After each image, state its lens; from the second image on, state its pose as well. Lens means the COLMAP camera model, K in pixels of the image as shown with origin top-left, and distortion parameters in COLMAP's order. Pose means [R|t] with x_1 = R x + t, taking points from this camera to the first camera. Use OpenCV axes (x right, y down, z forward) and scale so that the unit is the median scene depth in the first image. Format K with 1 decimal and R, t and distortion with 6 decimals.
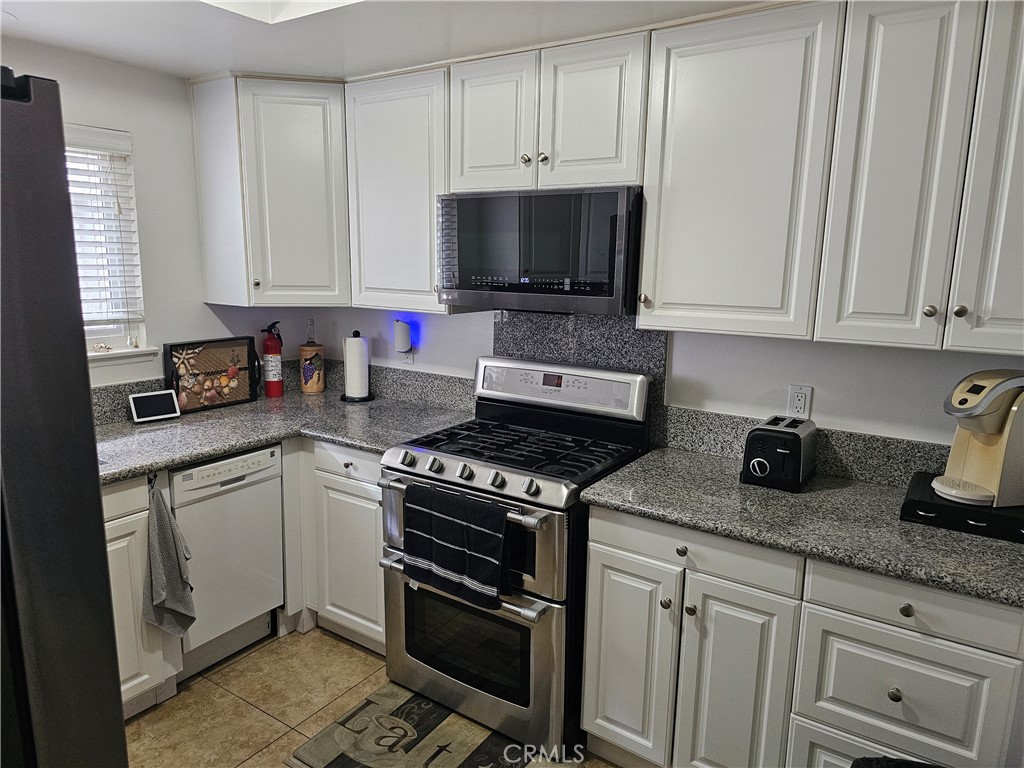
lens RADIAL K [[689.9, 0, 512.0], [0, 689.9, 384.0], [0, 0, 1]] dist [-0.001560, -0.002840]
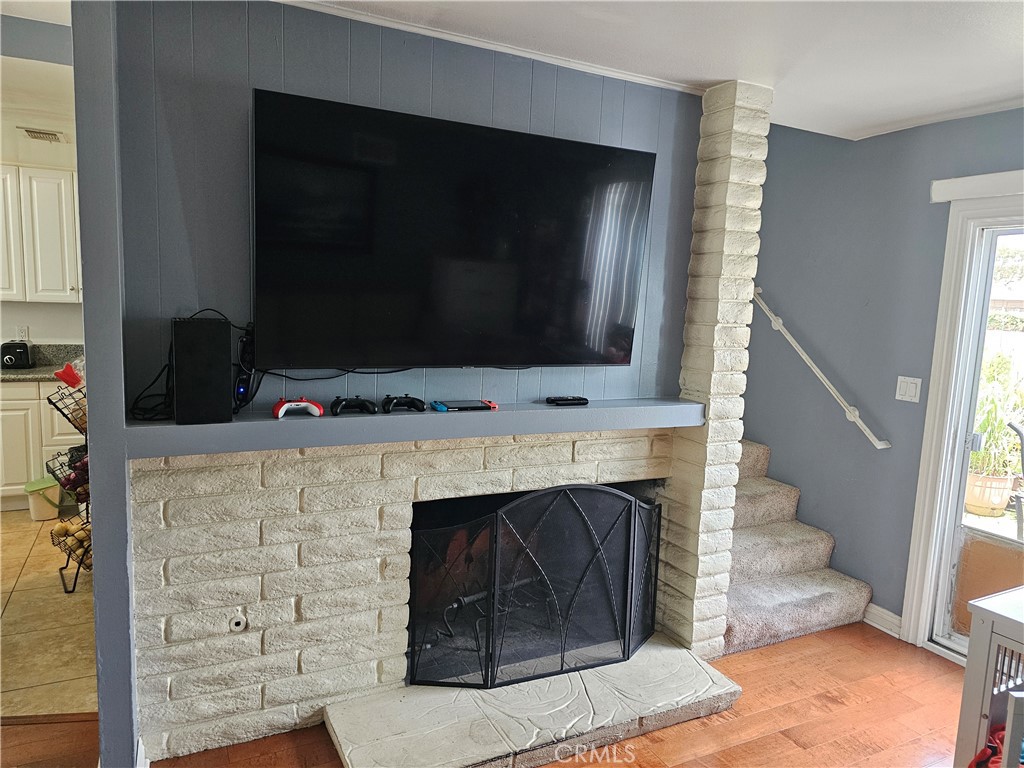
lens RADIAL K [[689.9, 0, 512.0], [0, 689.9, 384.0], [0, 0, 1]] dist [-0.001560, -0.002840]
pose [[0.487591, -0.113698, 0.865637, -0.886244], [0.142535, 0.988548, 0.049555, 0.355038], [-0.861359, 0.099221, 0.498214, -1.701130]]
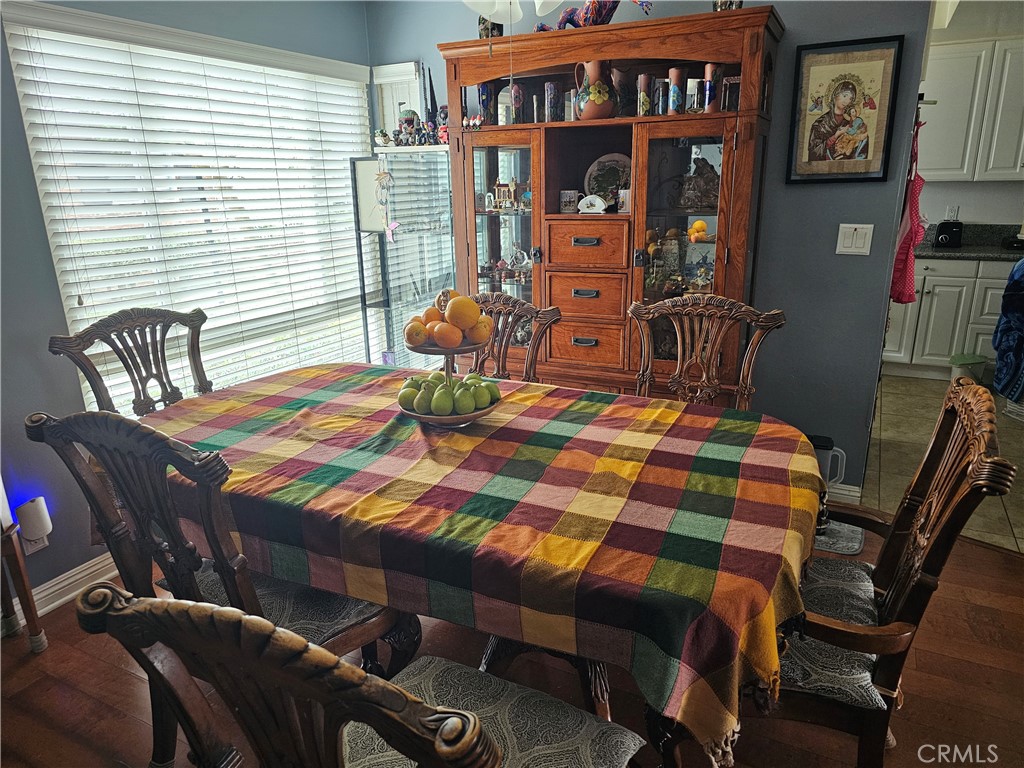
lens RADIAL K [[689.9, 0, 512.0], [0, 689.9, 384.0], [0, 0, 1]] dist [-0.001560, -0.002840]
pose [[0.991795, -0.076910, 0.102112, -1.565525], [0.066246, 0.992368, 0.104007, 0.302894], [-0.109332, -0.096389, 0.989321, -1.393061]]
